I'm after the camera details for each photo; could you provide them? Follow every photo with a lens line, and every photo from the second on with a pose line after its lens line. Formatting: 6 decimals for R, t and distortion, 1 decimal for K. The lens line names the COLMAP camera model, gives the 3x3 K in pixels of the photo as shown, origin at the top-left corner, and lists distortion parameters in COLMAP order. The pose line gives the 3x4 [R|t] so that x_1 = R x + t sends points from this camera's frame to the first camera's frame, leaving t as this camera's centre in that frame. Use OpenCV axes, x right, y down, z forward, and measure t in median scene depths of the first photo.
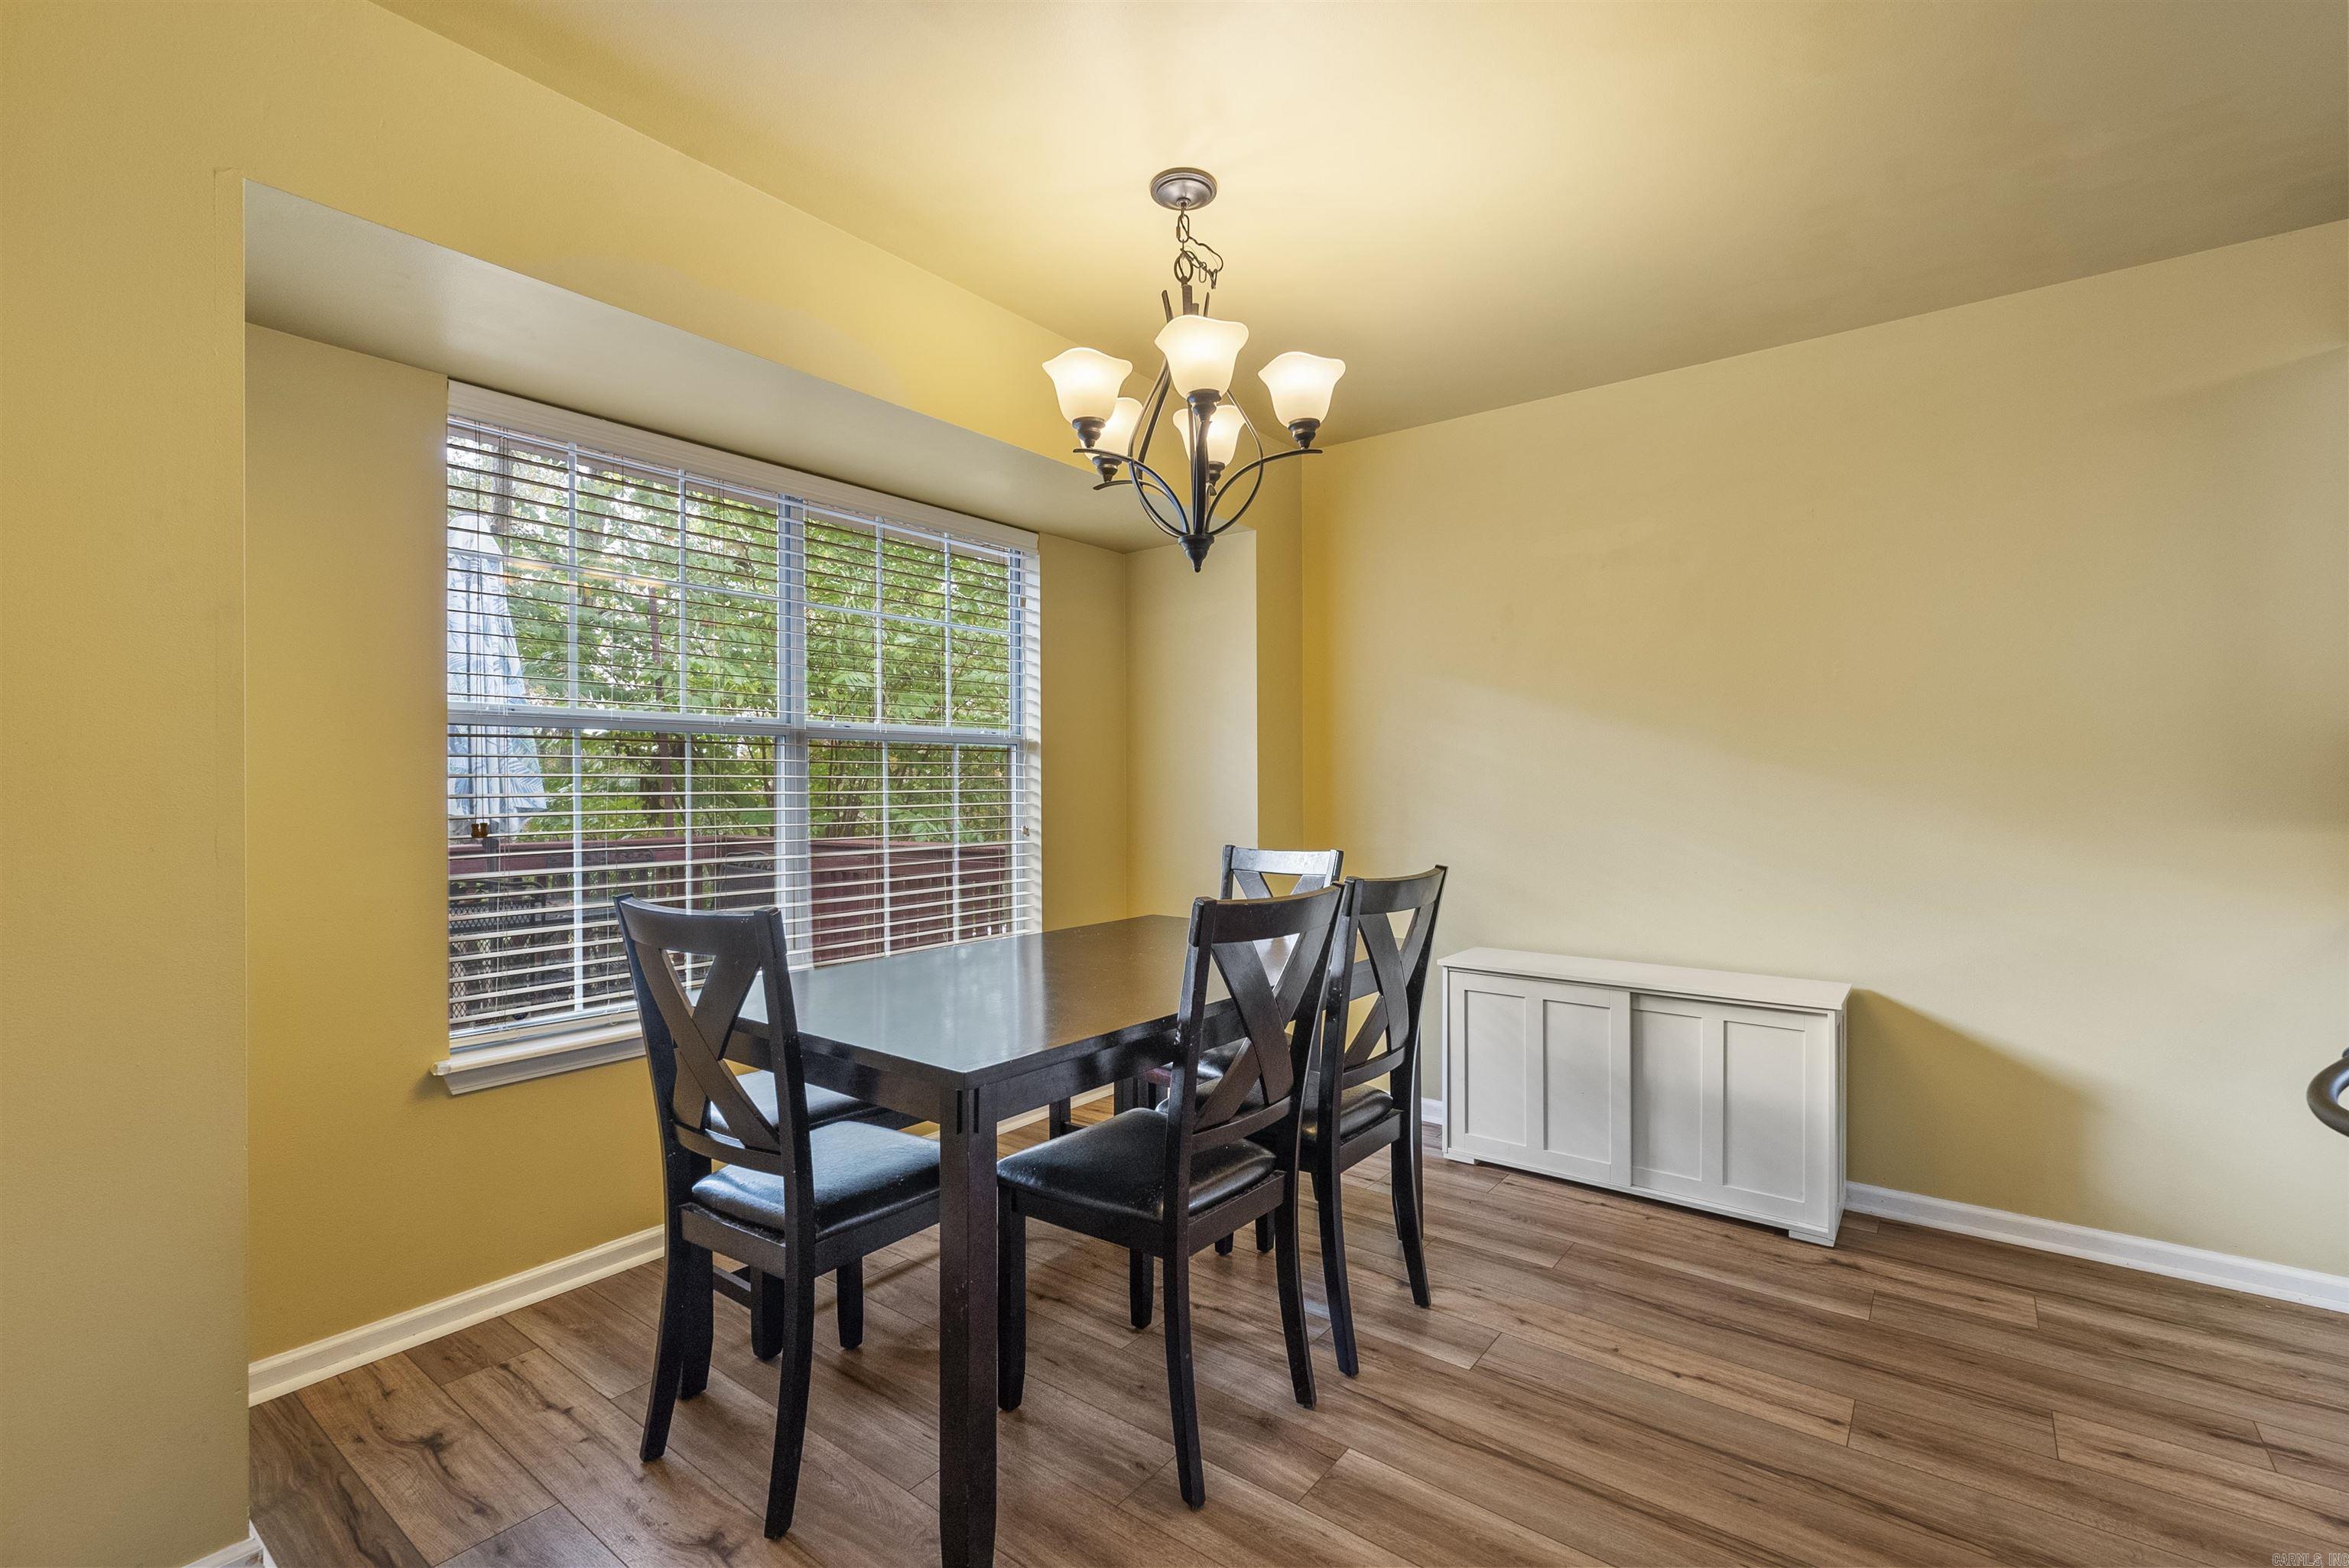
lens RADIAL K [[1051.1, 0, 1178.2], [0, 1051.1, 783.9], [0, 0, 1]] dist [-0.005643, -0.000044]
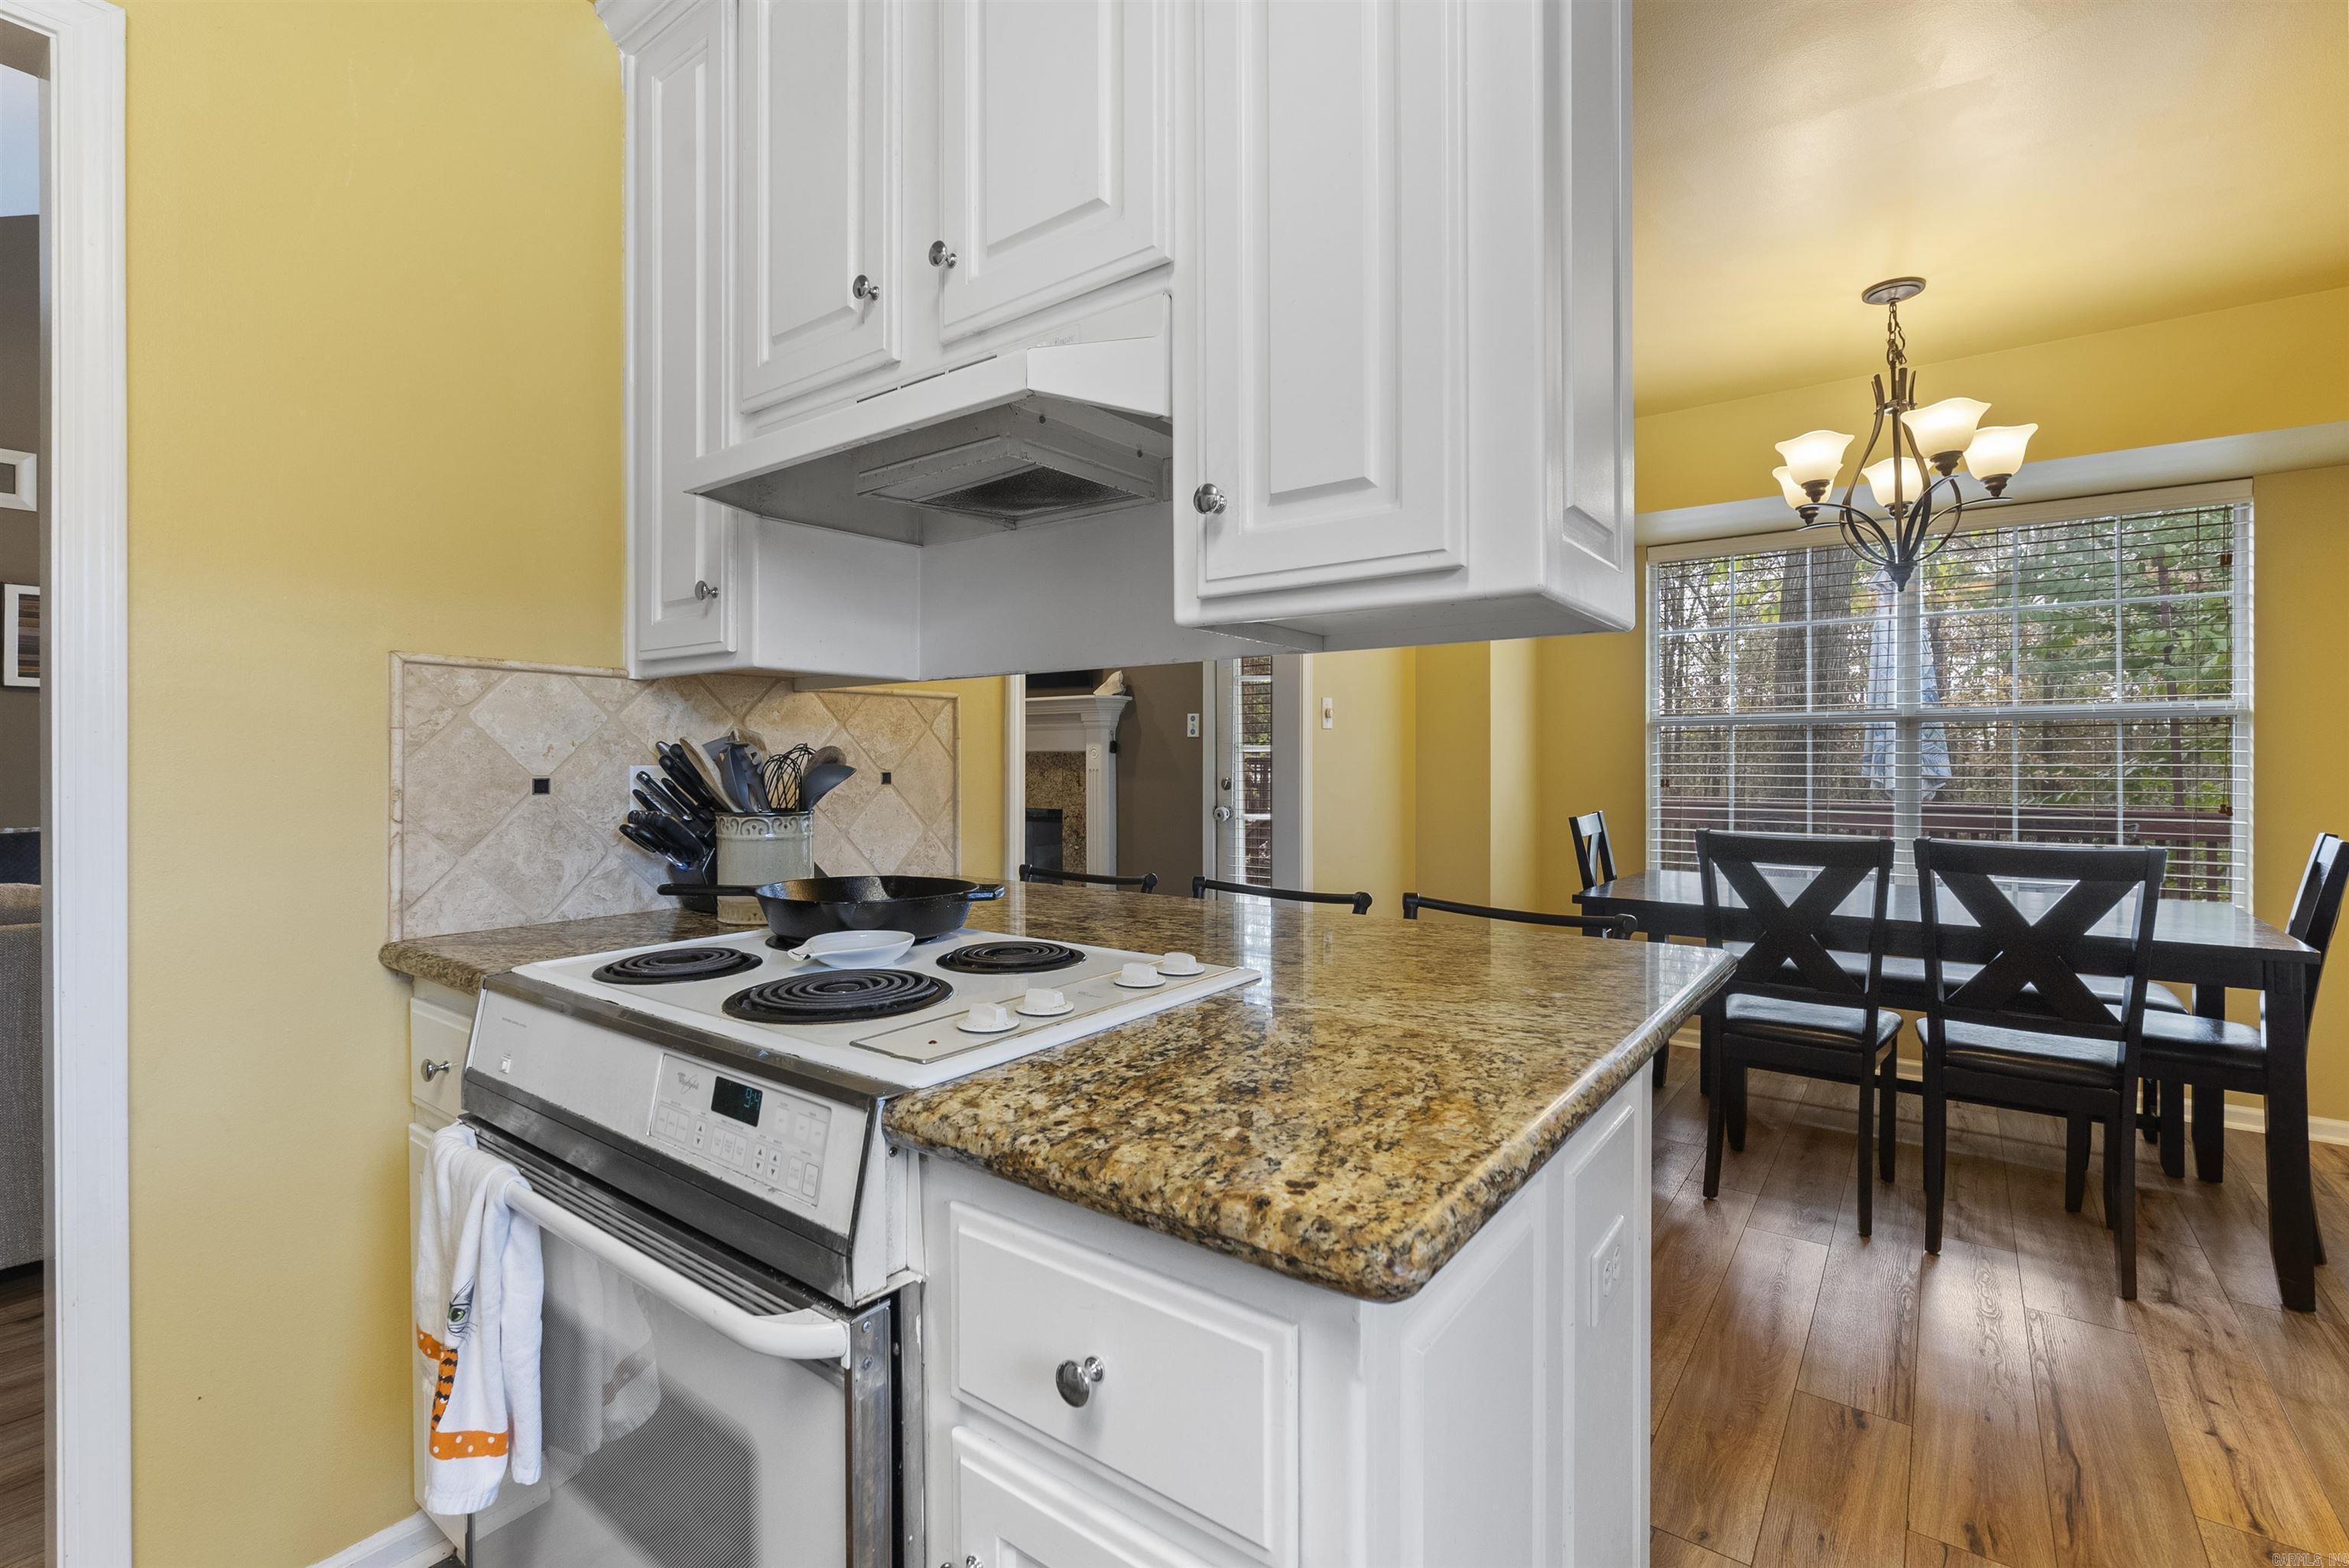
lens RADIAL K [[1051.1, 0, 1170.9], [0, 1051.1, 766.2], [0, 0, 1]] dist [-0.005643, -0.000044]
pose [[0.015045, 0.009579, -0.999841, 1.036729], [0.011058, 0.999891, 0.009745, -0.016703], [0.999826, -0.011203, 0.014937, 0.085309]]
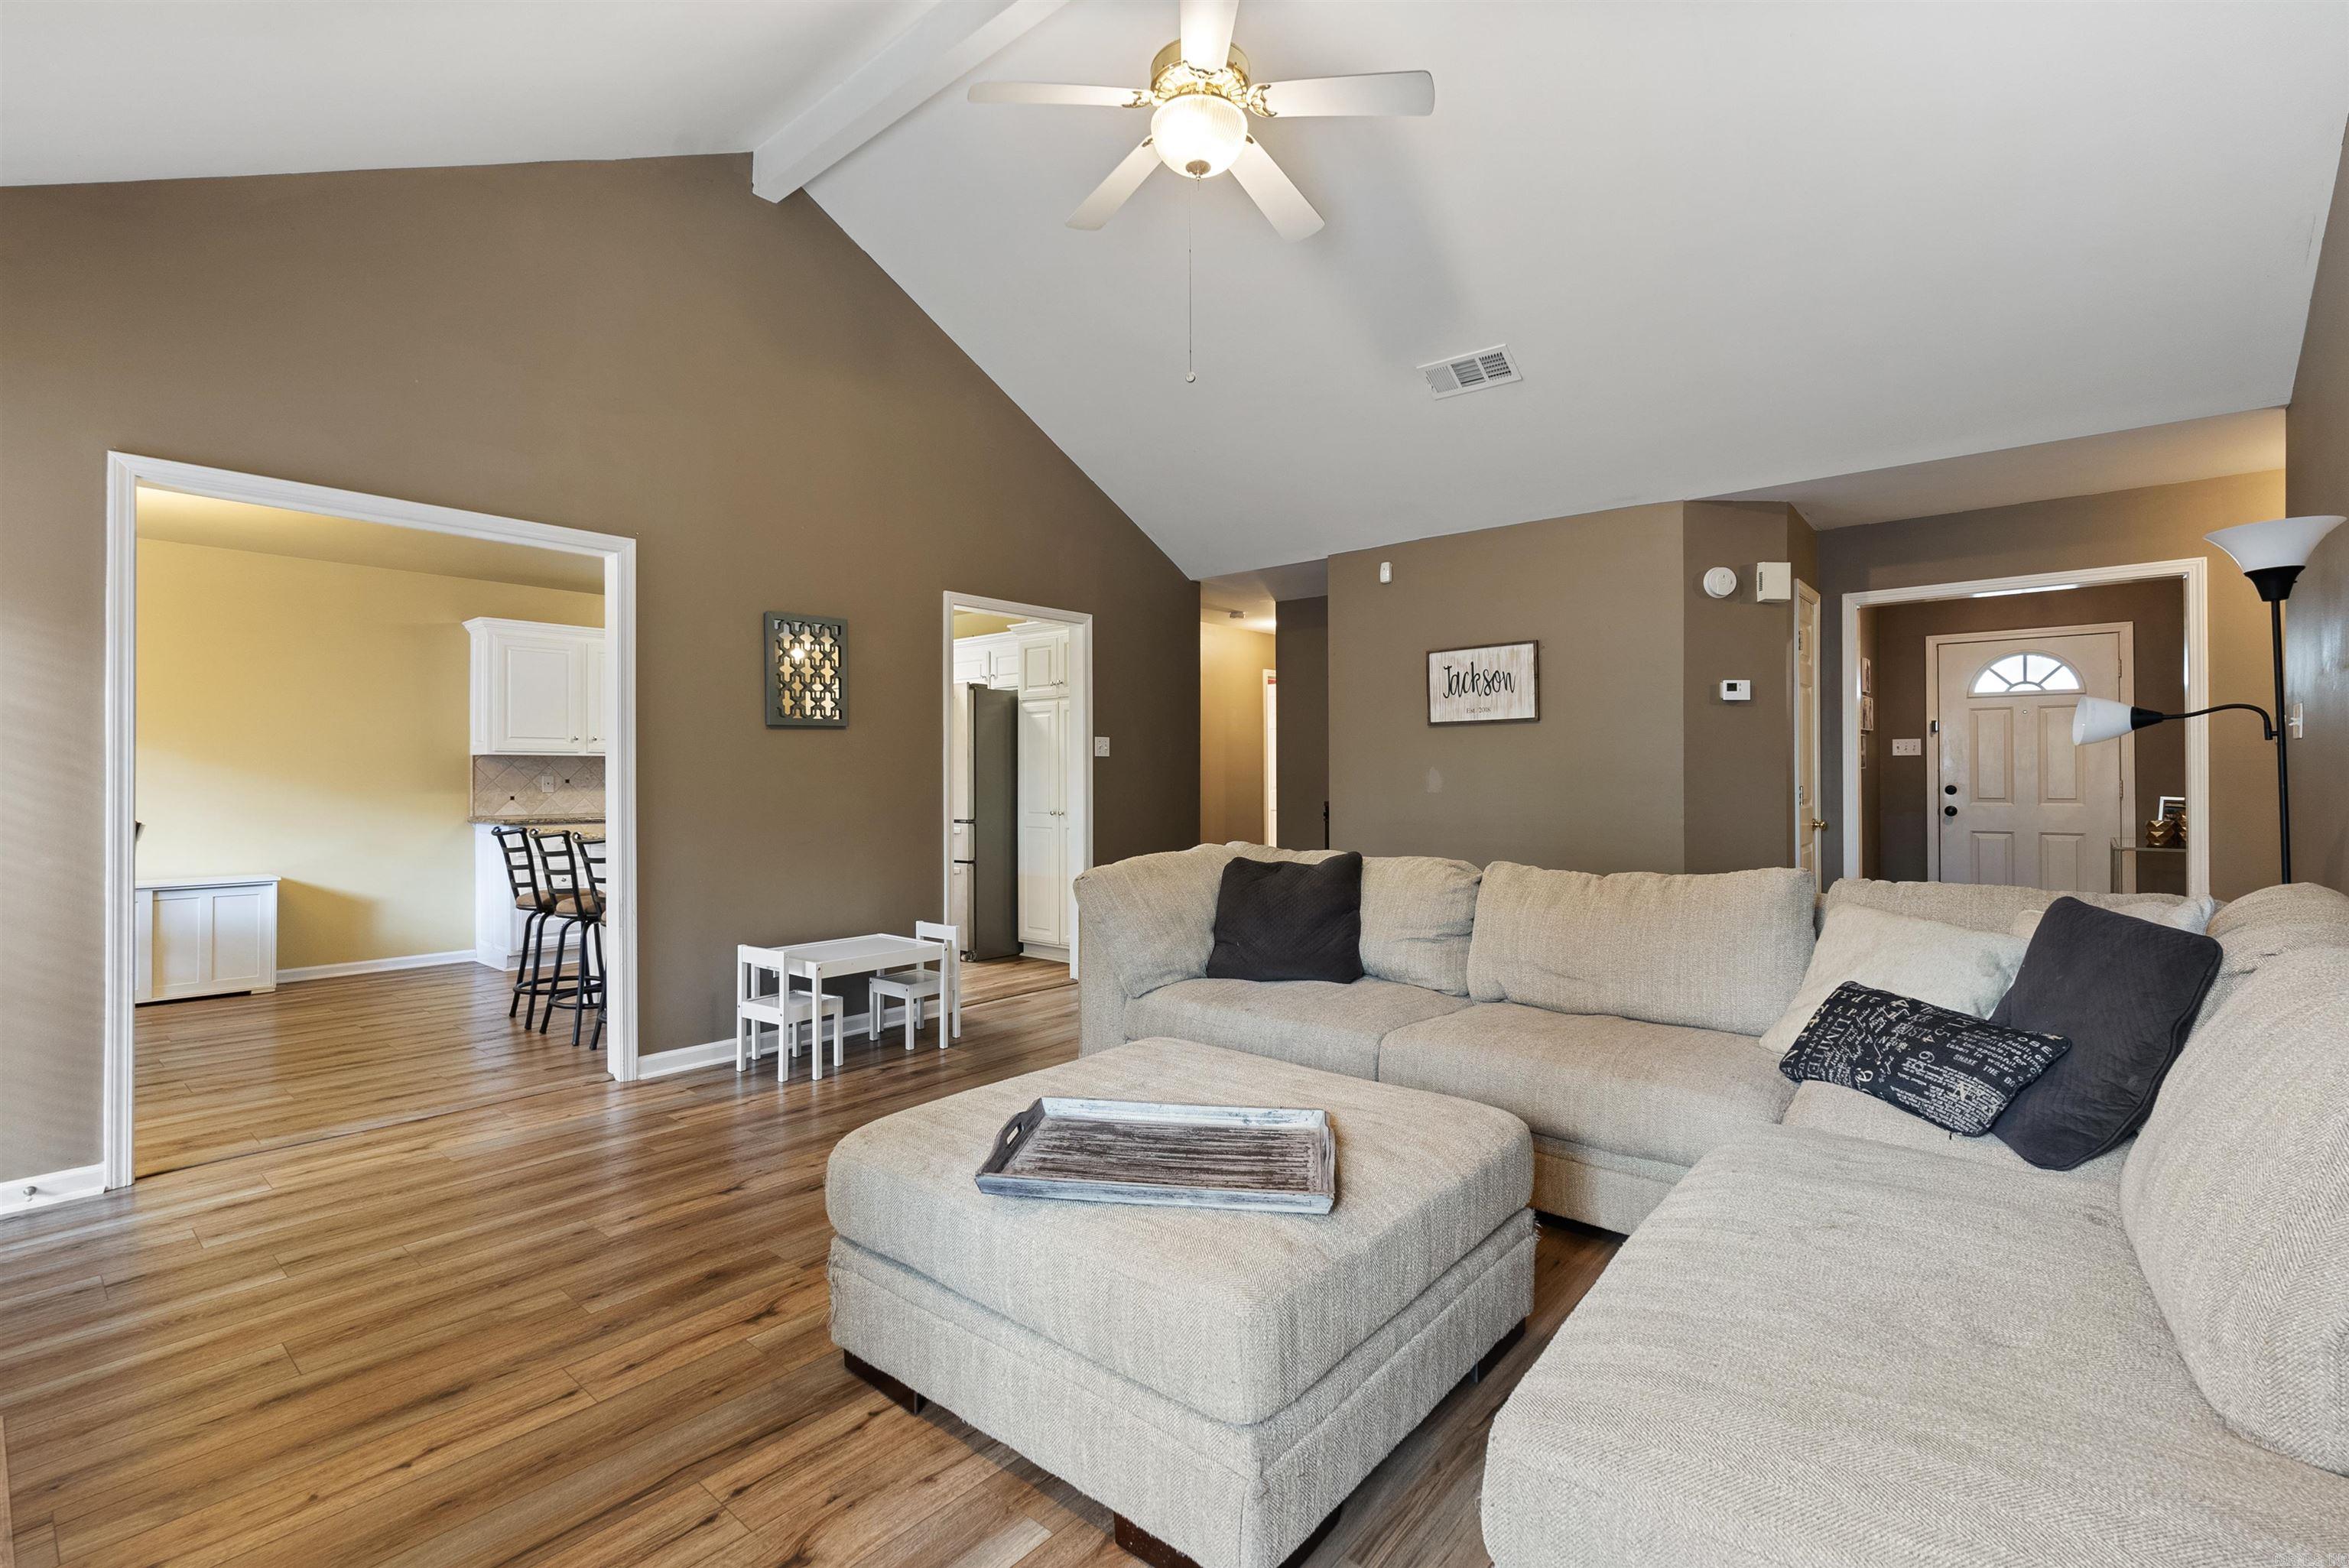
lens RADIAL K [[1051.1, 0, 1185.6], [0, 1051.1, 784.4], [0, 0, 1]] dist [-0.005643, -0.000044]
pose [[0.041736, -0.004090, 0.999120, -1.402598], [-0.011870, 0.999919, 0.004589, -0.016836], [-0.999058, -0.012051, 0.041684, -0.932494]]
